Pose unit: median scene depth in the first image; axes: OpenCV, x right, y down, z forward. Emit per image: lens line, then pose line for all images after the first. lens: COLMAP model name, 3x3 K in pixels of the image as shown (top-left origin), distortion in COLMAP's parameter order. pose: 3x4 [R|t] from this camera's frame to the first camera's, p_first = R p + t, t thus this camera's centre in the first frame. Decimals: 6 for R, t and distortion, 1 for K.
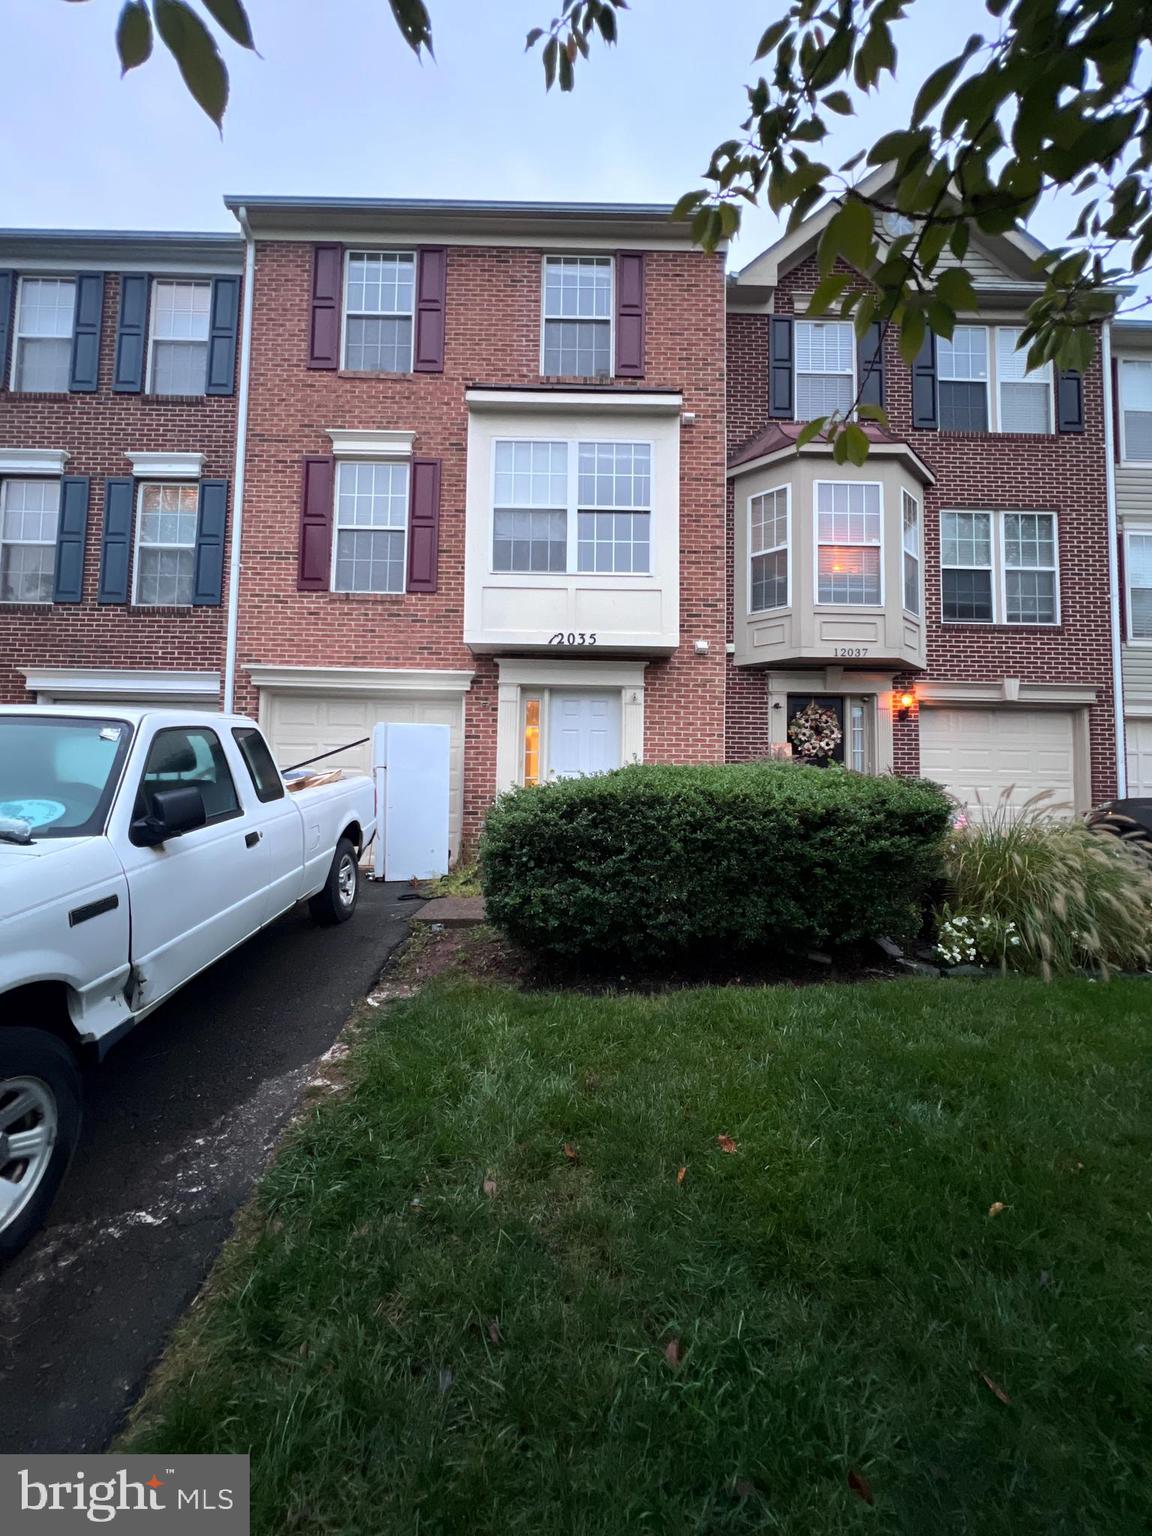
lens RADIAL K [[617.9, 0, 576.4], [0, 617.9, 766.3], [0, 0, 1]] dist [0.000256, -0.000071]
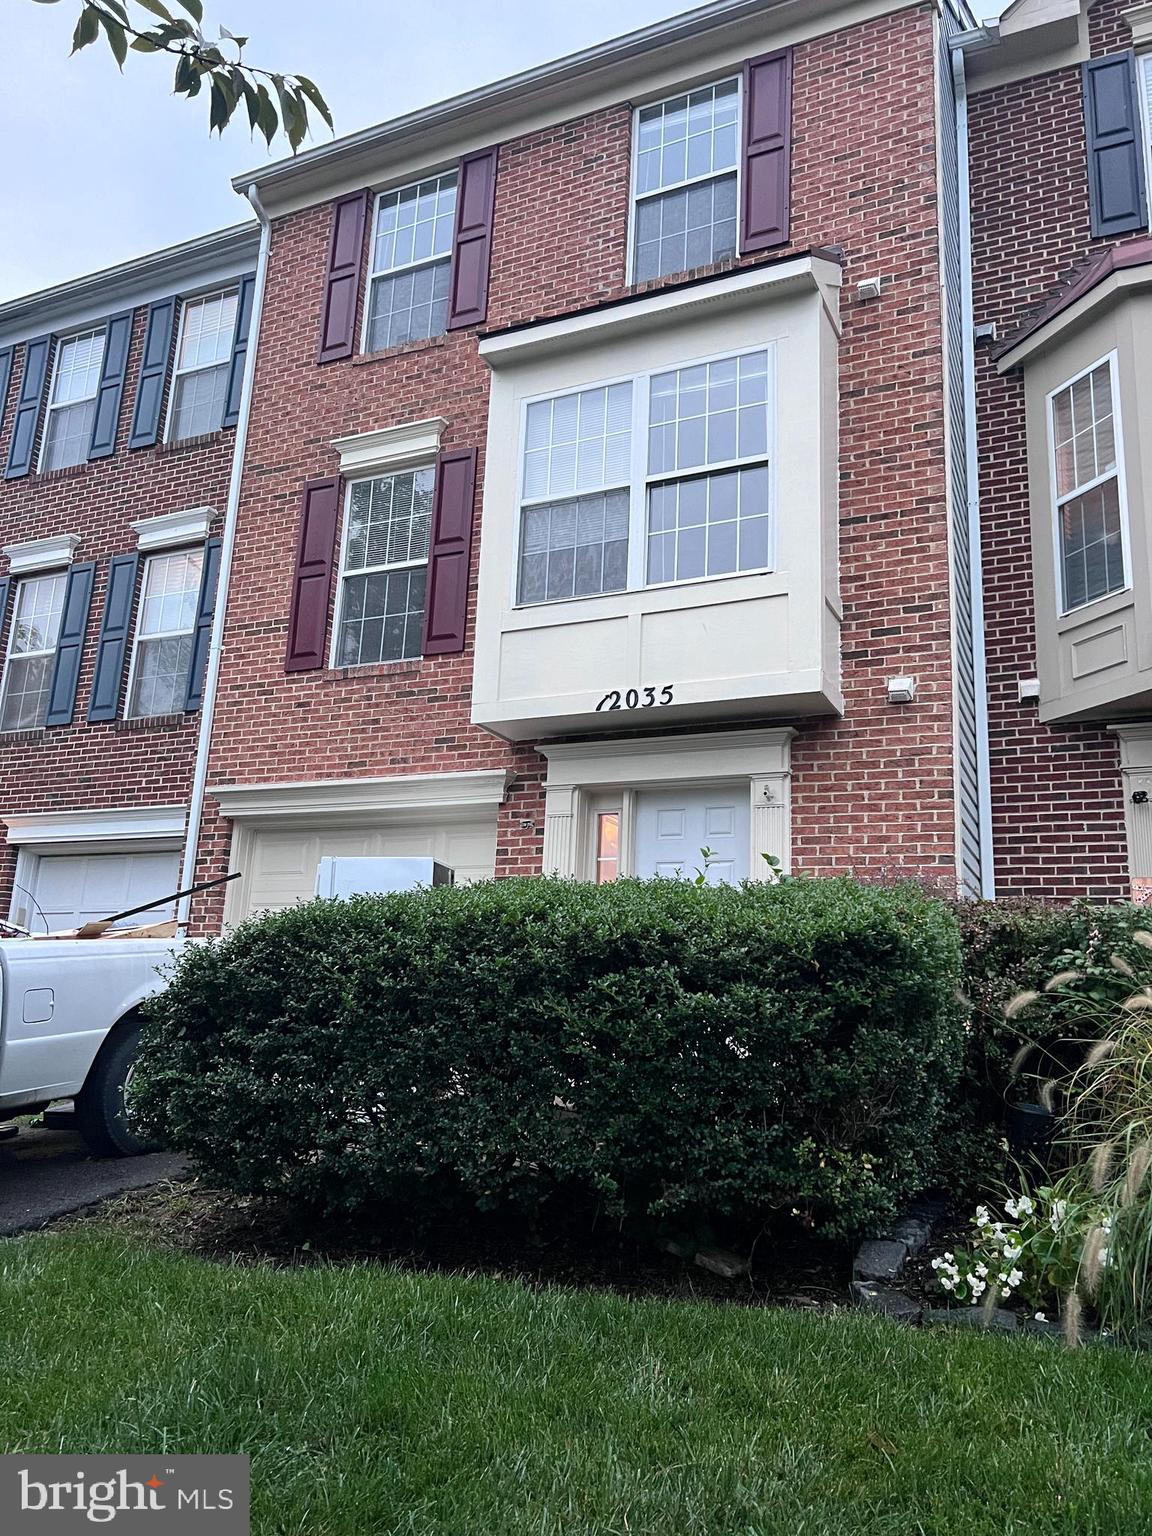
lens RADIAL K [[1157.3, 0, 577.2], [0, 1157.3, 772.6], [0, 0, 1]] dist [0.036017, -0.033309]
pose [[0.898524, -0.078588, -0.431831, 0.367067], [-0.002513, 0.982903, -0.184106, 0.052163], [0.438916, 0.166509, 0.882965, 0.044439]]
